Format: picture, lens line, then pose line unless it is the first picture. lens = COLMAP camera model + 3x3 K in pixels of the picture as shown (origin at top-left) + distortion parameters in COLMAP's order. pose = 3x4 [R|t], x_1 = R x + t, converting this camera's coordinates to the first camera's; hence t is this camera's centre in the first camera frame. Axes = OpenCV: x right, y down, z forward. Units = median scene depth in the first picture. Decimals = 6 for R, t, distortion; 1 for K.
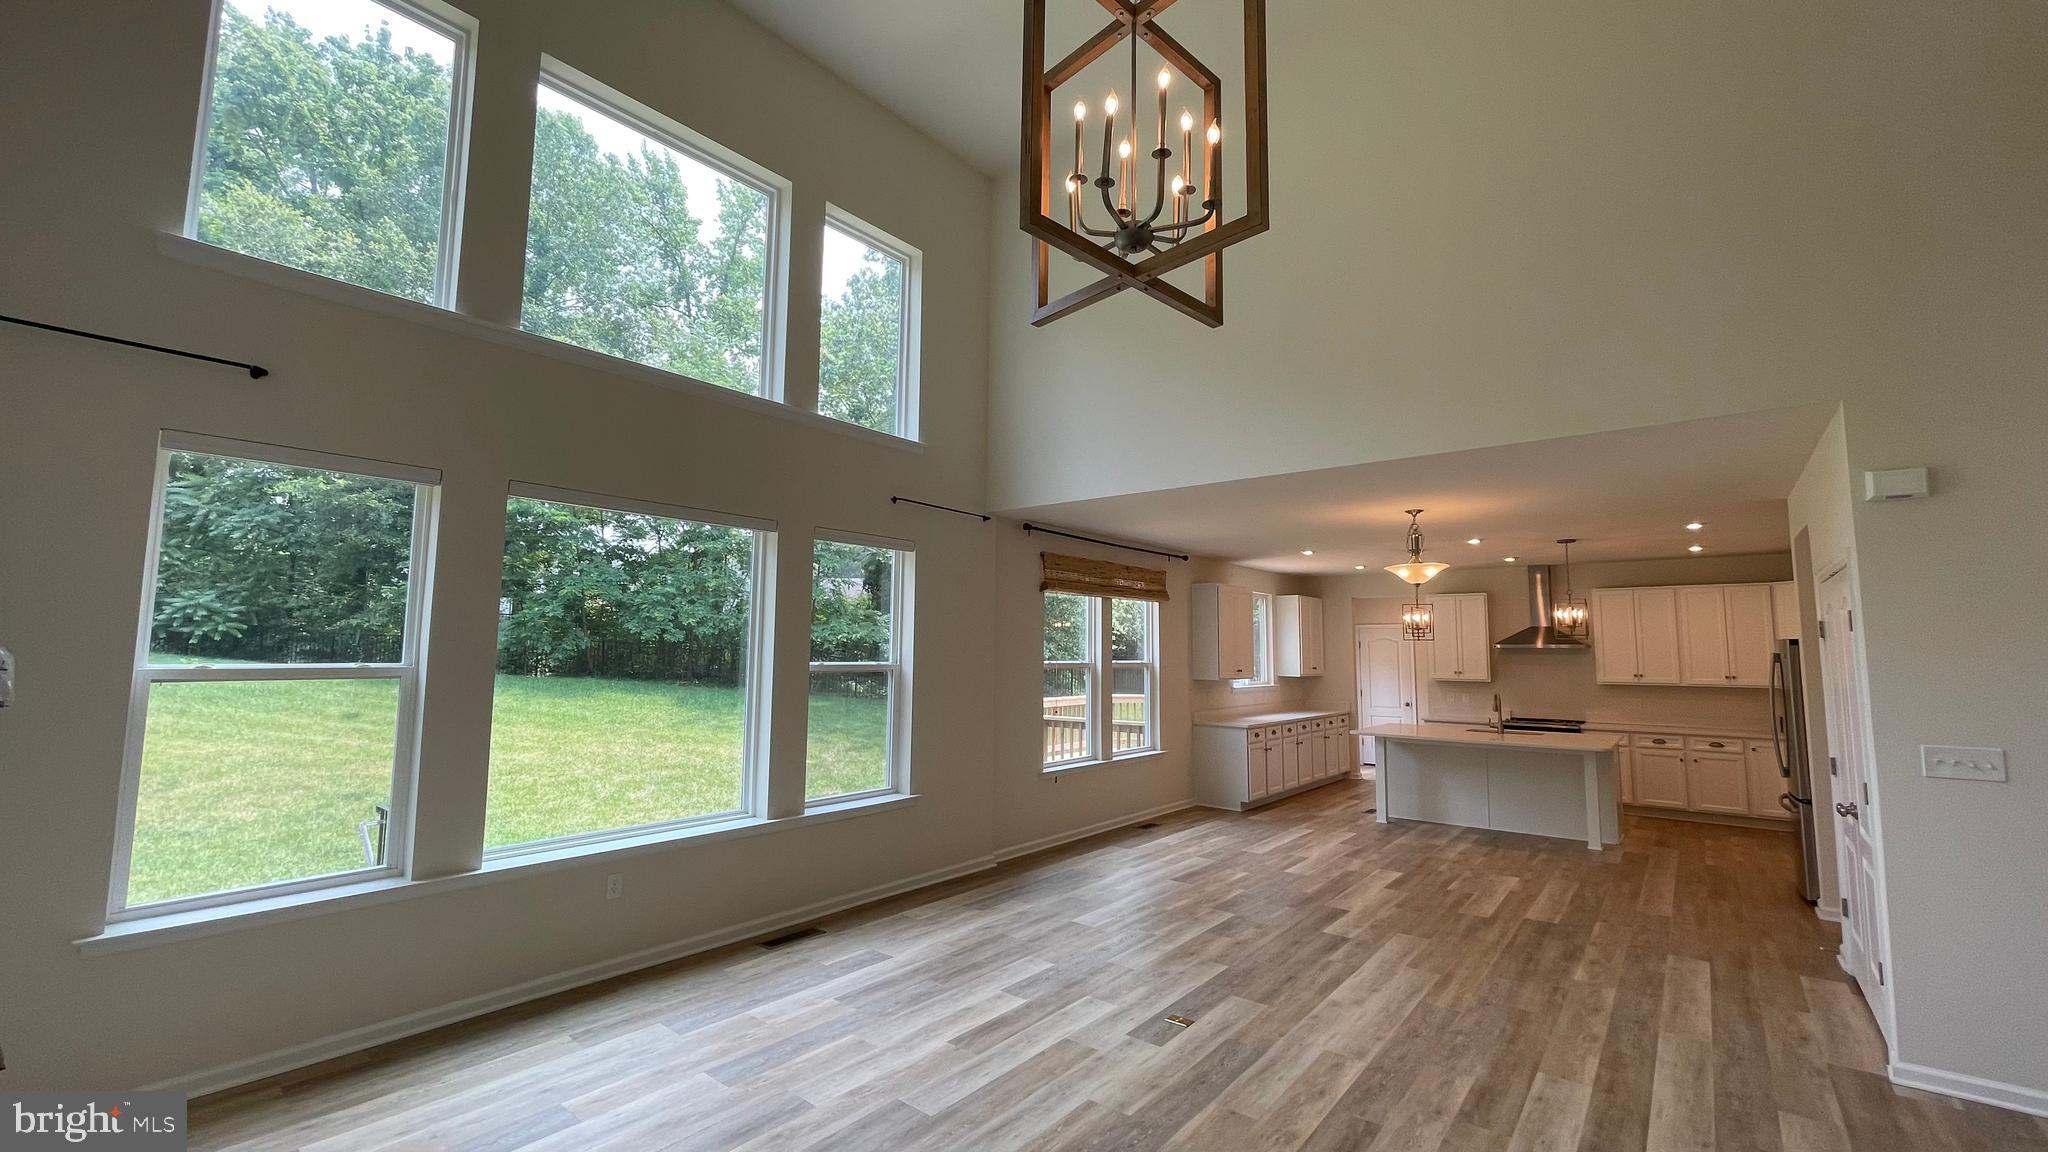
lens RADIAL K [[828.1, 0, 1031.2], [0, 828.1, 571.2], [0, 0, 1]] dist [-0.002586, 0.001100]
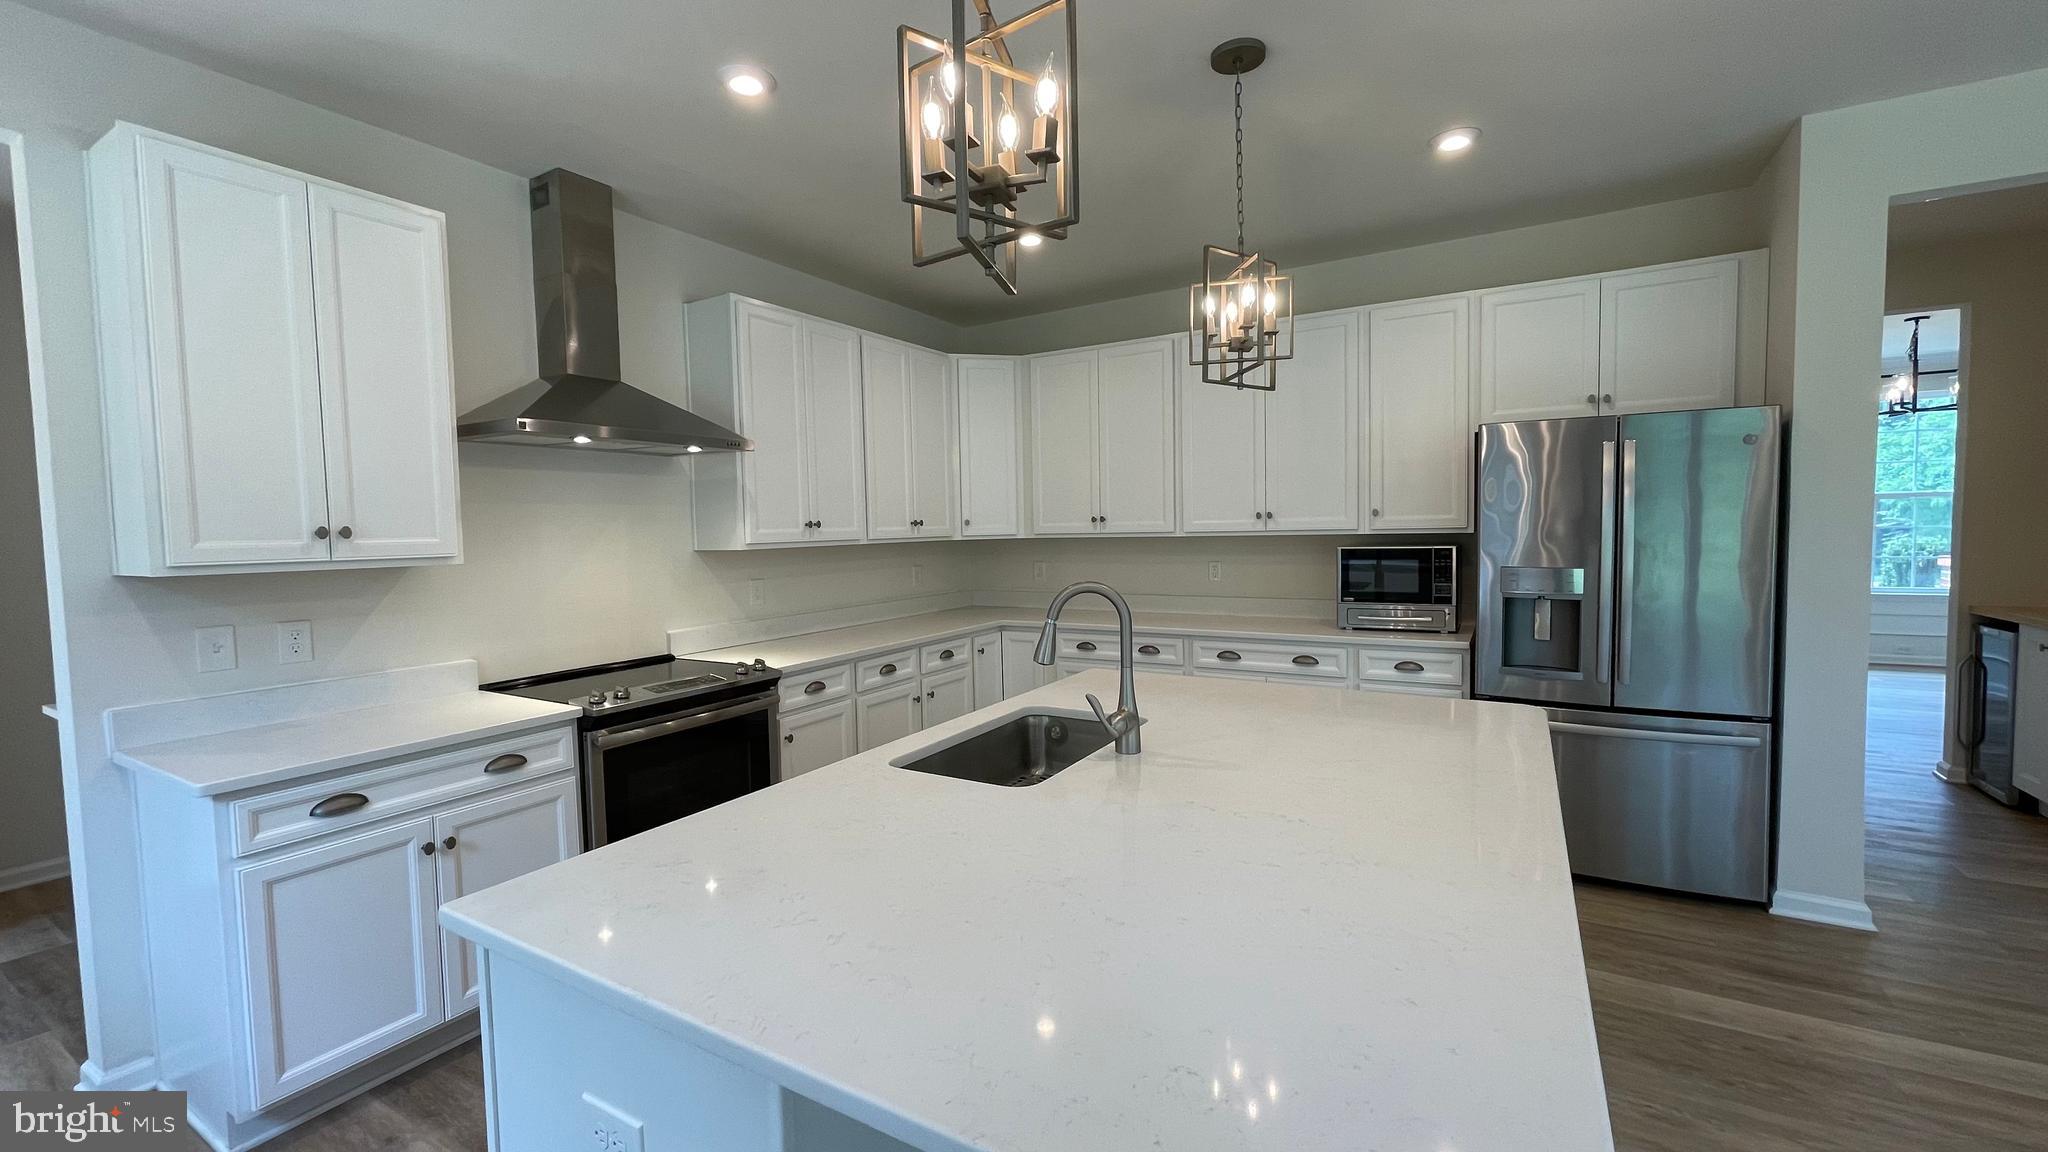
lens RADIAL K [[828.1, 0, 1019.0], [0, 828.1, 569.7], [0, 0, 1]] dist [-0.002586, 0.001100]
pose [[-0.142371, -0.059961, 0.987996, 0.506395], [-0.079523, 0.995630, 0.048965, 0.200858], [-0.986614, -0.071597, -0.146517, 1.600030]]
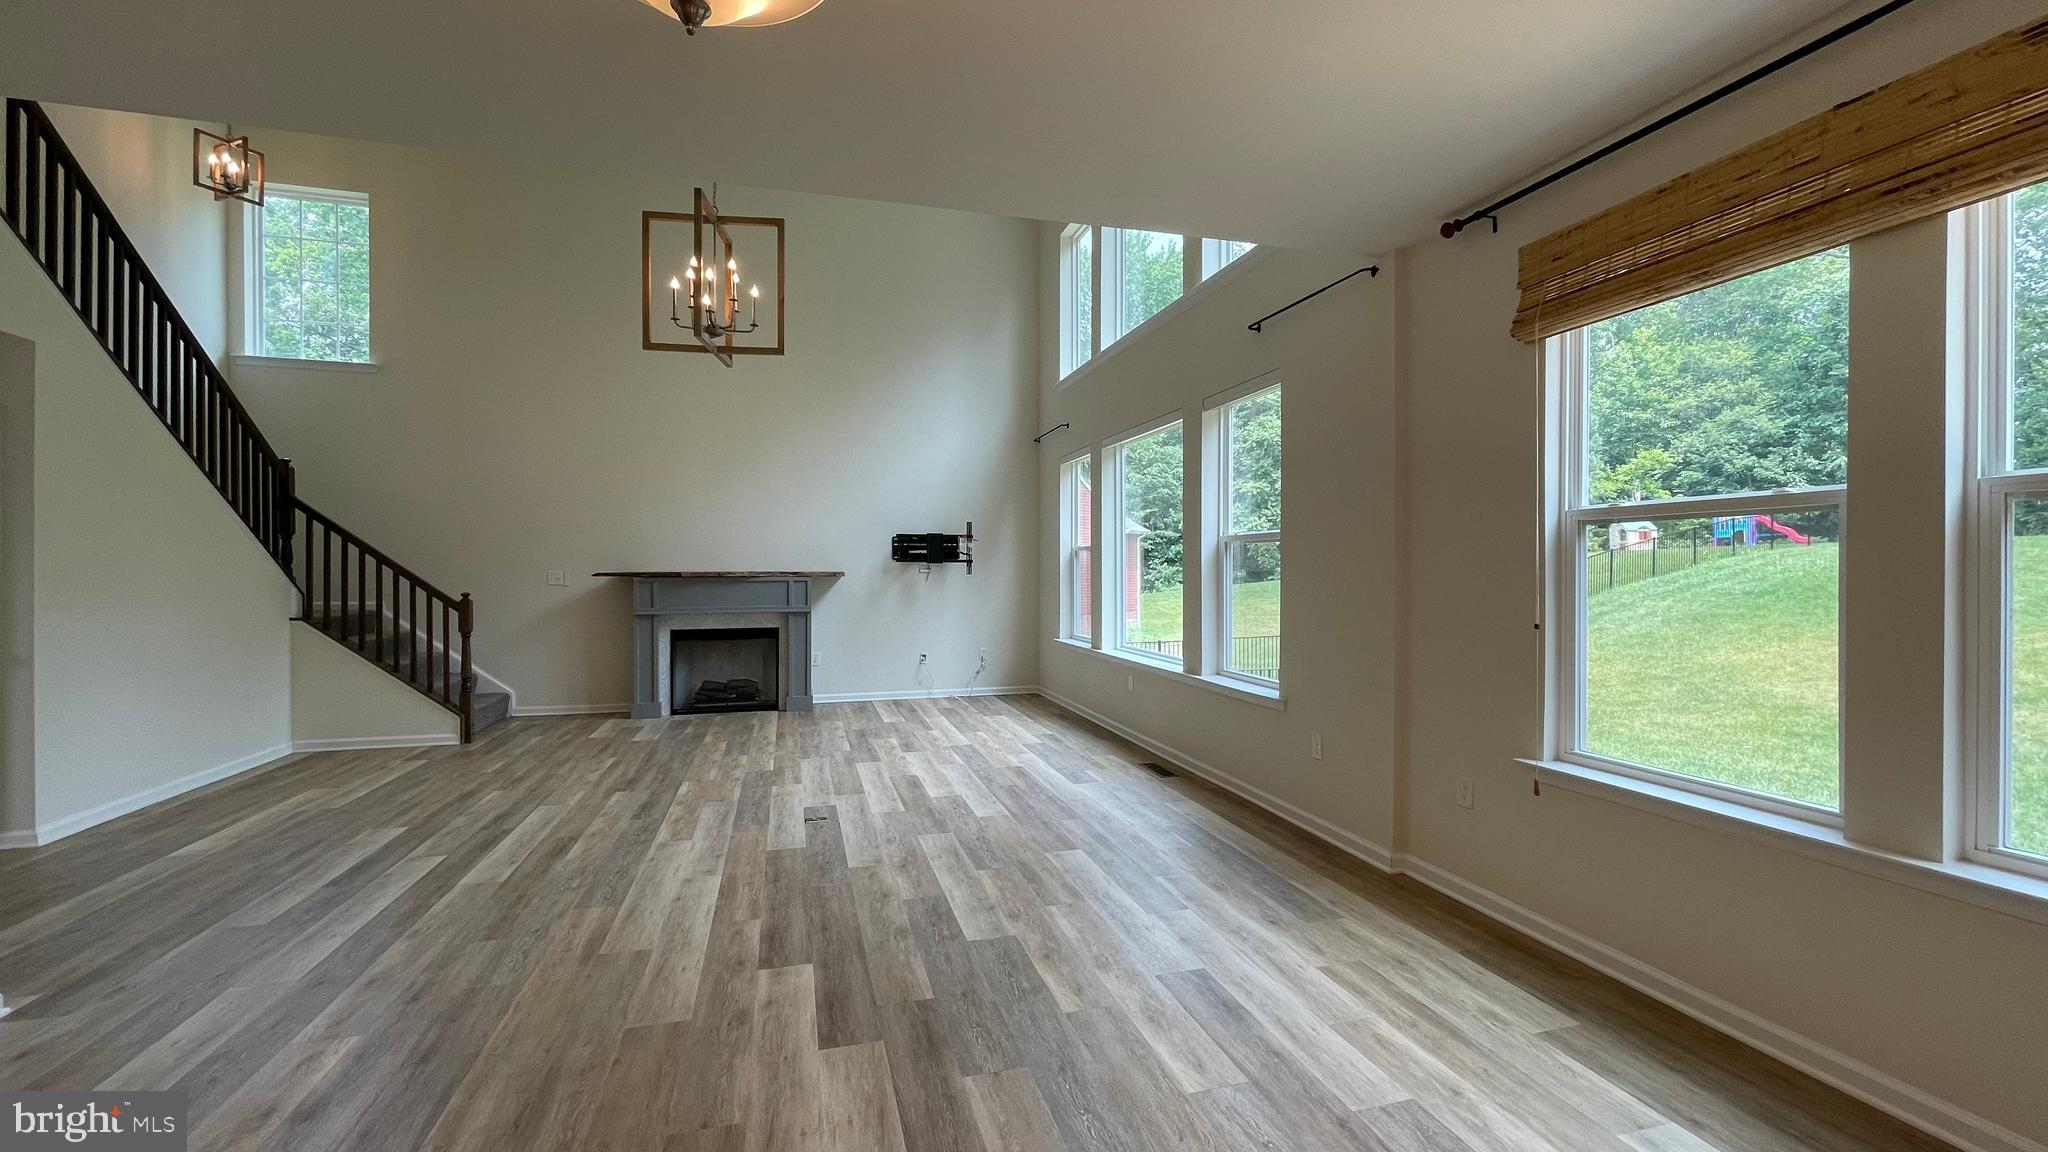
lens RADIAL K [[828.1, 0, 1021.0], [0, 828.1, 574.2], [0, 0, 1]] dist [-0.002586, 0.001100]
pose [[-0.580268, -0.001524, -0.814424, 0.673501], [0.075917, 0.995543, -0.055953, 0.194764], [0.810880, -0.094297, -0.577566, 1.352279]]
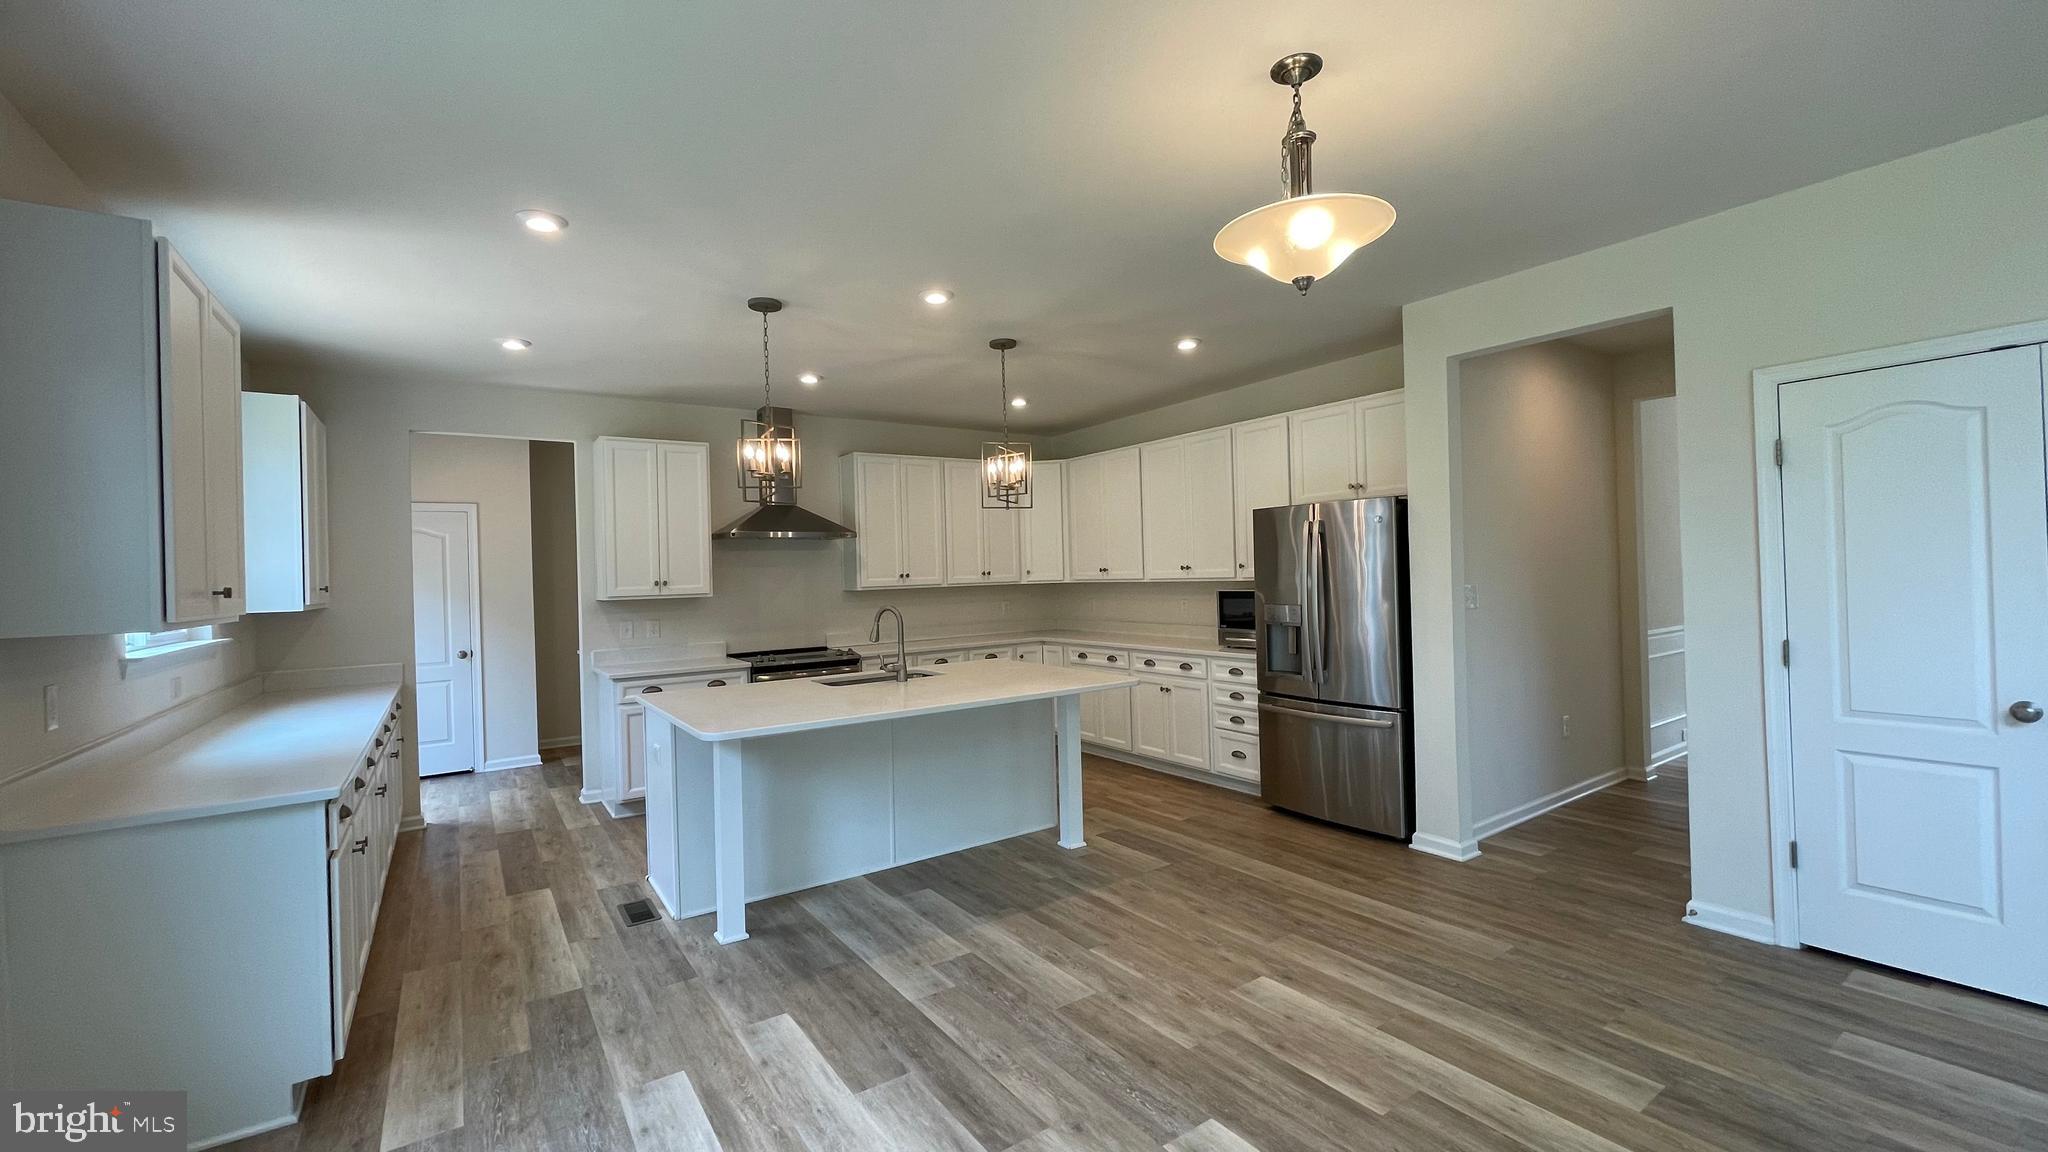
lens RADIAL K [[828.1, 0, 1019.6], [0, 828.1, 571.2], [0, 0, 1]] dist [-0.002586, 0.001100]
pose [[0.288075, -0.015770, 0.957478, 0.111628], [-0.064004, 0.997312, 0.035683, 0.149620], [-0.955467, -0.071562, 0.286291, 1.161469]]
